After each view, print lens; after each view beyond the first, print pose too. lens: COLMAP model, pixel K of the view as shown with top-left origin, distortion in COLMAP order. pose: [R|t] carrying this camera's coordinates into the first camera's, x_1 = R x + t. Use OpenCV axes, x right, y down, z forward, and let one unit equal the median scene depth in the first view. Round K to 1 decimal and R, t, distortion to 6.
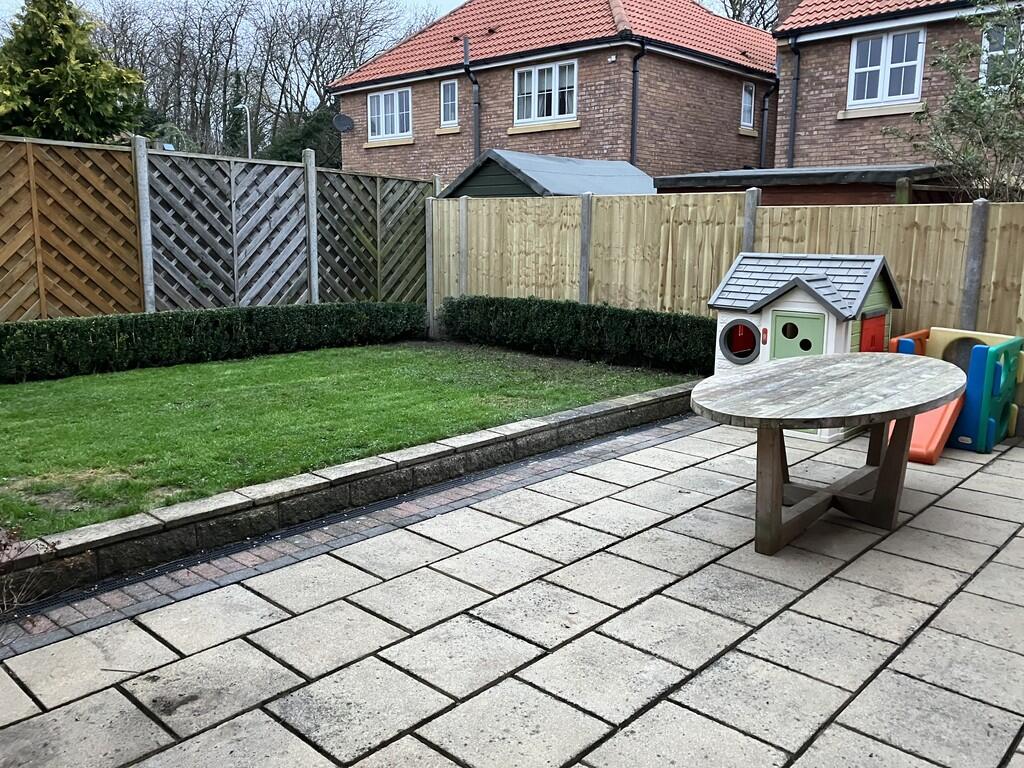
lens RADIAL K [[834.2, 0, 510.9], [0, 834.2, 381.0], [0, 0, 1]] dist [-0.001422, 0.006278]
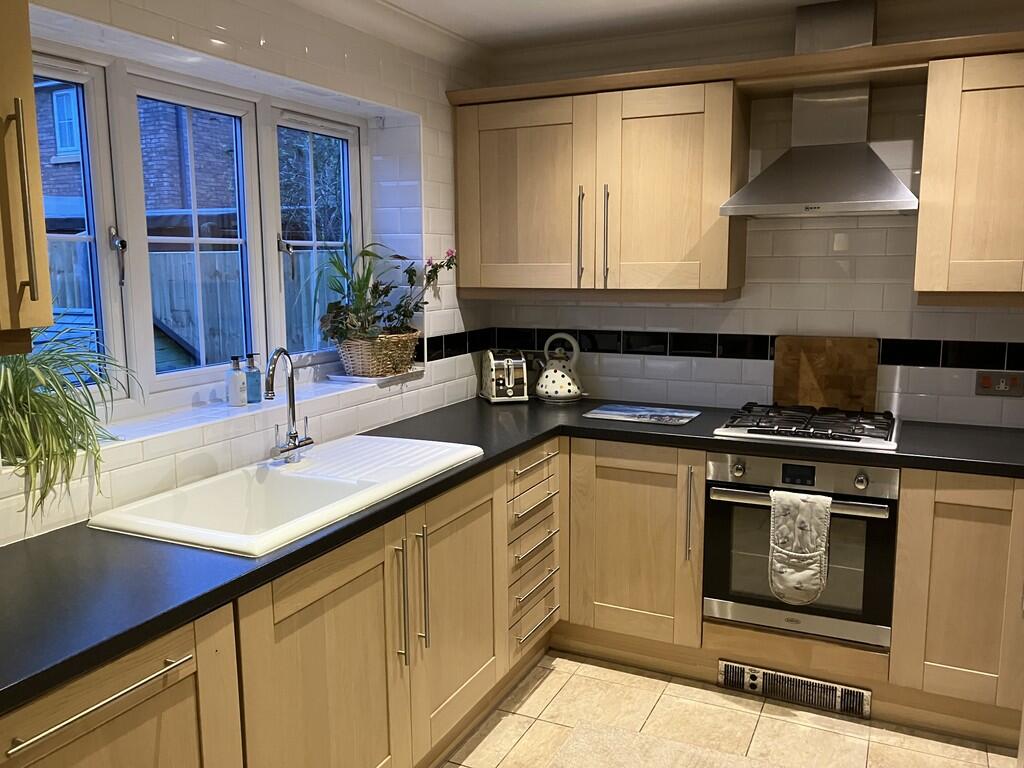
lens RADIAL K [[834.2, 0, 515.2], [0, 834.2, 385.9], [0, 0, 1]] dist [-0.001422, 0.006278]
pose [[0.950549, -0.056709, 0.305352, 0.203784], [0.066062, 0.997607, -0.020376, -0.009071], [-0.303466, 0.039541, 0.952022, 0.010853]]
